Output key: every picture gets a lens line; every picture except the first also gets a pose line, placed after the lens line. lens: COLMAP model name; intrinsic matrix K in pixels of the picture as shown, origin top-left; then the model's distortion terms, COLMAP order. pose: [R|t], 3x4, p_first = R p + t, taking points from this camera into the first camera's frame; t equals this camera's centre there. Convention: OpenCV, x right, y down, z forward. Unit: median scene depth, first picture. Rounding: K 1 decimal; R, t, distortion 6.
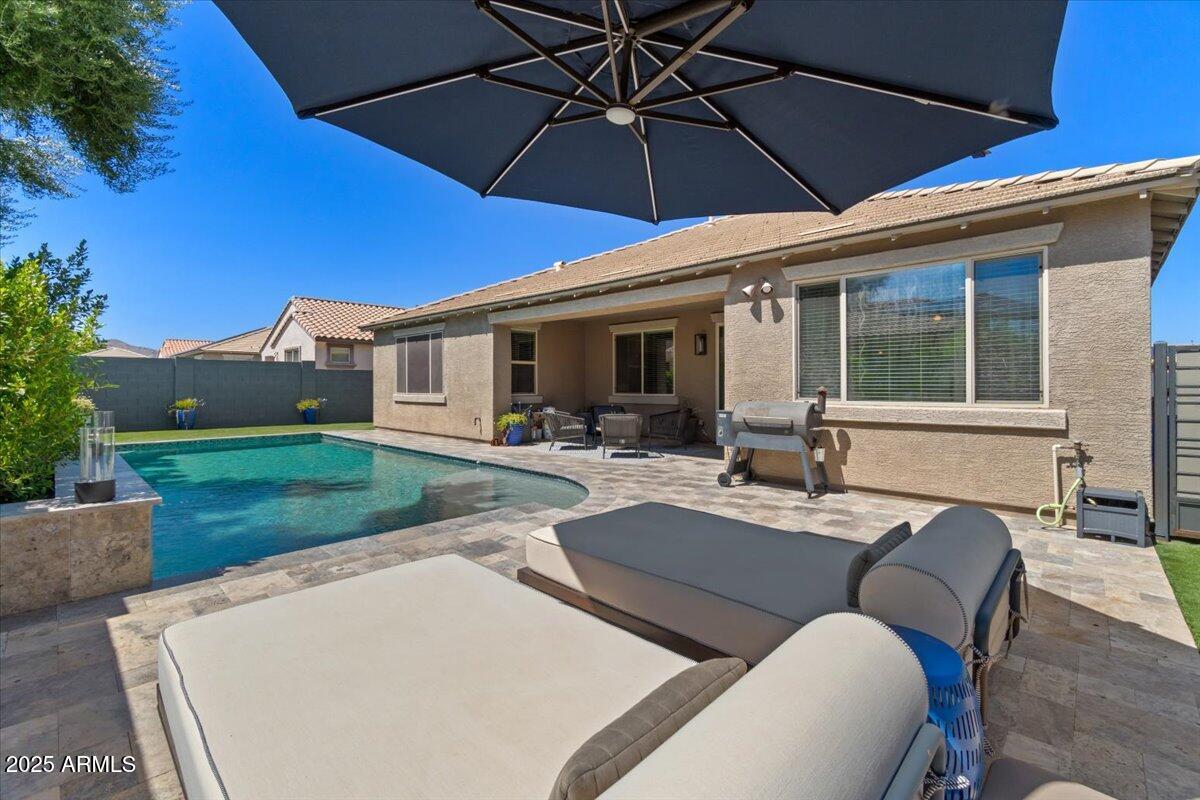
lens RADIAL K [[528.4, 0, 599.2], [0, 528.4, 392.0], [0, 0, 1]] dist [0.008804, -0.000044]
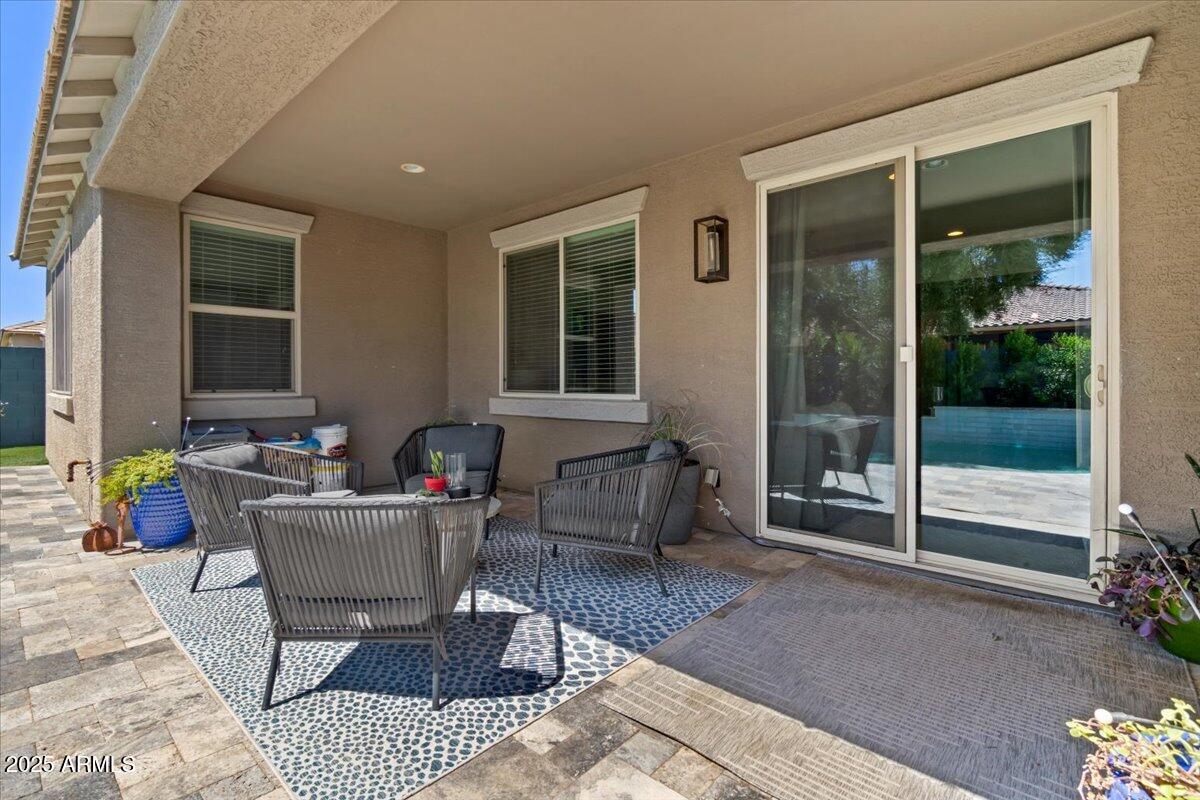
lens RADIAL K [[557.0, 0, 595.8], [0, 557.0, 390.5], [0, 0, 1]] dist [0.005484, 0.004138]
pose [[0.999904, 0.003232, 0.013463, 0.104900], [-0.003281, 0.999988, 0.003634, -0.000639], [-0.013451, -0.003678, 0.999903, 0.592551]]
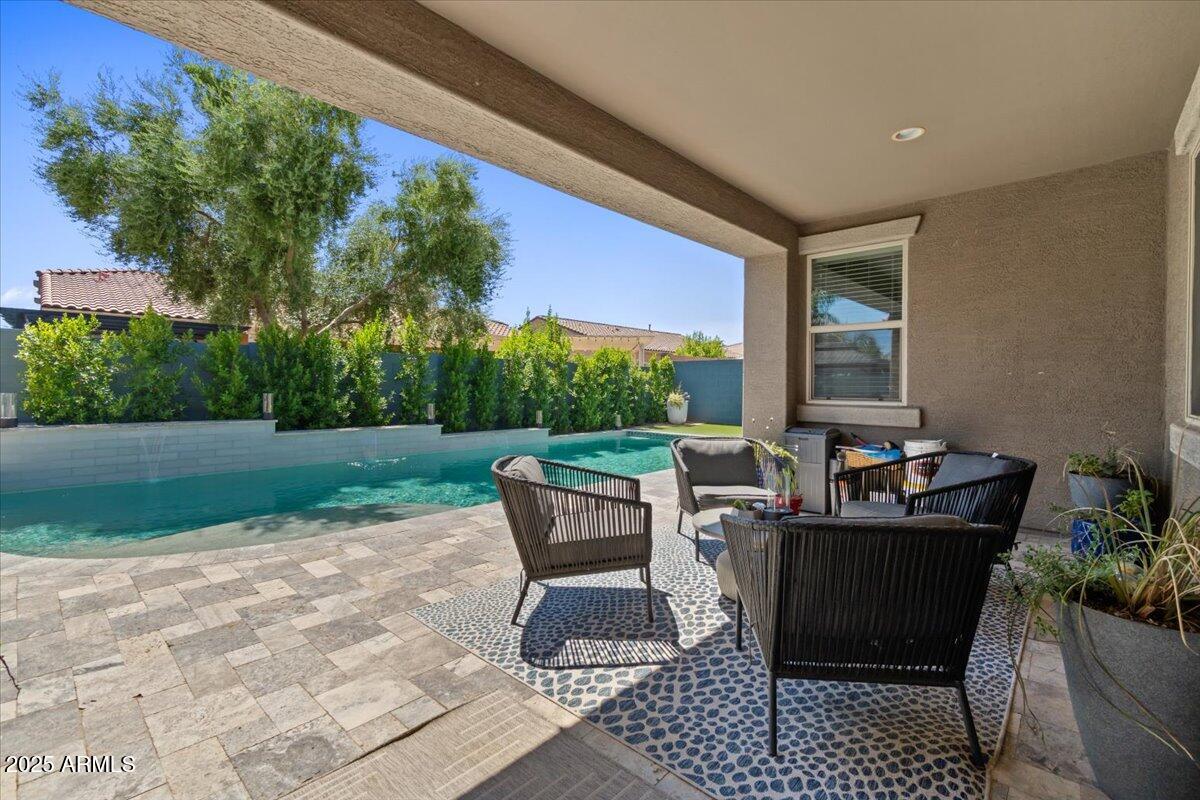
lens RADIAL K [[528.4, 0, 591.7], [0, 528.4, 396.3], [0, 0, 1]] dist [0.008804, -0.000044]
pose [[-0.001406, 0.022746, -0.999740, 0.284004], [-0.018530, 0.999569, 0.022768, -0.006059], [0.999827, 0.018557, -0.000984, 0.795124]]
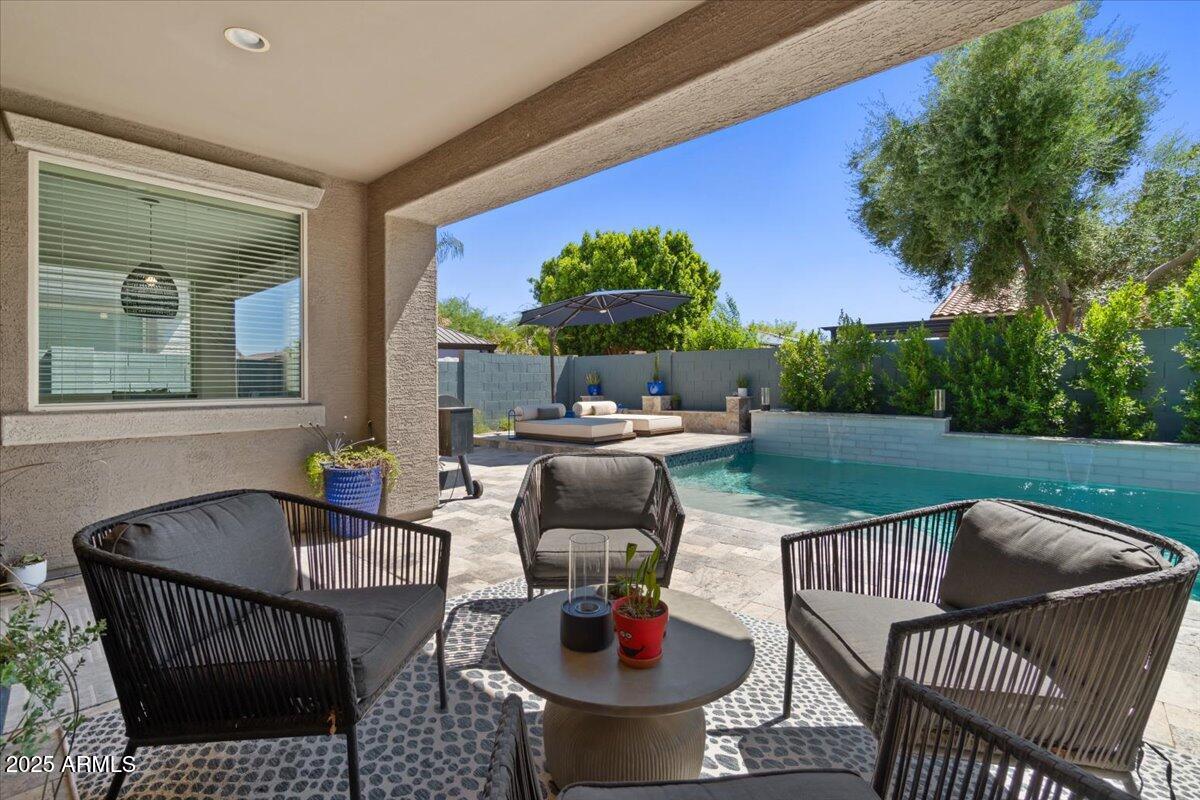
lens RADIAL K [[557.0, 0, 596.7], [0, 557.0, 381.8], [0, 0, 1]] dist [0.005484, 0.004138]
pose [[-0.999910, 0.008144, -0.010636, 0.035153], [0.008014, 0.999894, 0.012177, -0.006996], [0.010734, 0.012091, -0.999869, 1.025496]]
